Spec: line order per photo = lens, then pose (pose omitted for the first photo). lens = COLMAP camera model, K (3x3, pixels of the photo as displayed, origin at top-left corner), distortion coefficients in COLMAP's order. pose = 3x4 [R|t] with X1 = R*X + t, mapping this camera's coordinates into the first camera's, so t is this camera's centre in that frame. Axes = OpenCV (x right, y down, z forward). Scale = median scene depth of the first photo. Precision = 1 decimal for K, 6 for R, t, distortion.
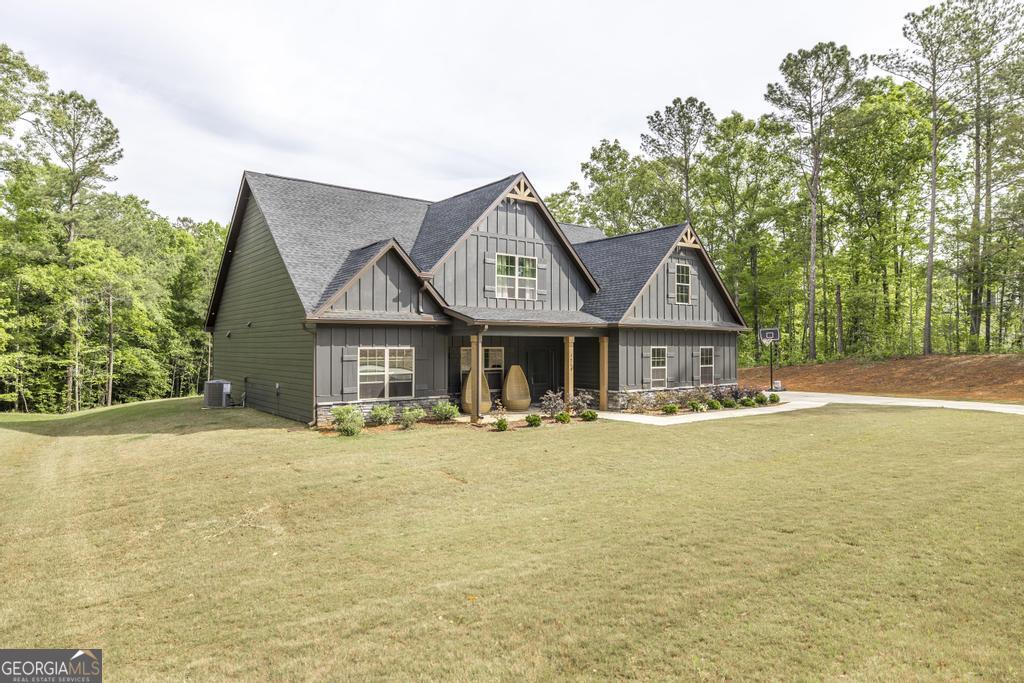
lens RADIAL K [[609.6, 0, 510.7], [0, 609.6, 338.2], [0, 0, 1]] dist [0.015357, -0.000363]
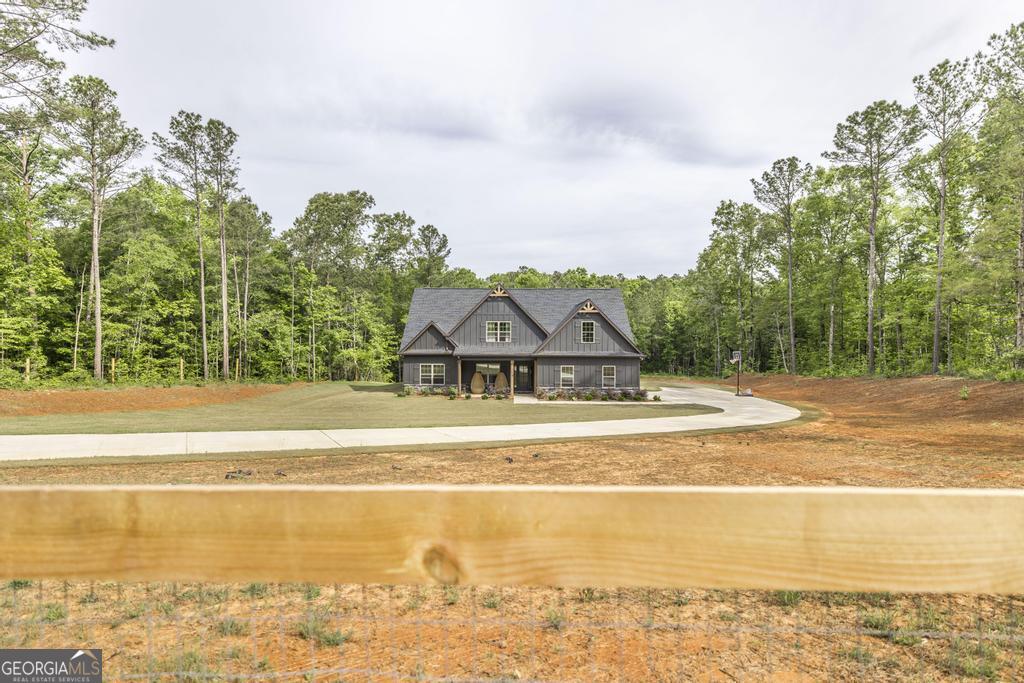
lens RADIAL K [[541.4, 0, 514.1], [0, 541.4, 344.4], [0, 0, 1]] dist [-0.001168, -0.000059]
pose [[0.794699, 0.006995, -0.606963, 1.208498], [0.002772, 0.999881, 0.015153, -0.084301], [0.606997, -0.013724, 0.794585, -0.480027]]
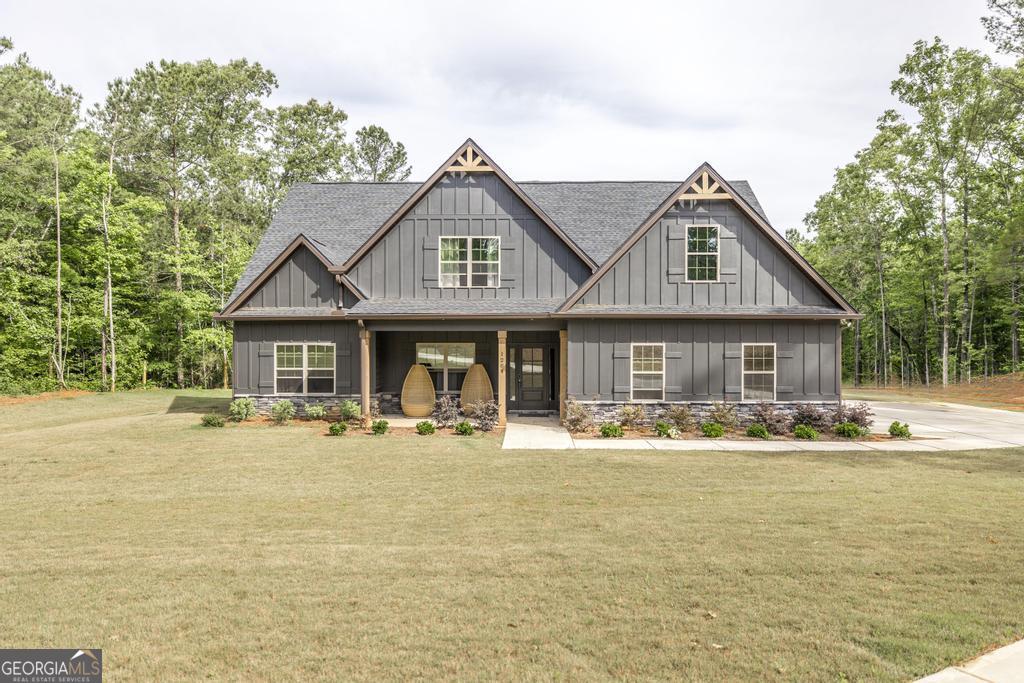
lens RADIAL K [[683.8, 0, 510.0], [0, 683.8, 341.5], [0, 0, 1]] dist [-0.007574, -0.003733]
pose [[0.782827, 0.001017, -0.622239, 0.653538], [0.006307, 0.999934, 0.009568, 0.003050], [0.622208, -0.011415, 0.782769, 0.280998]]
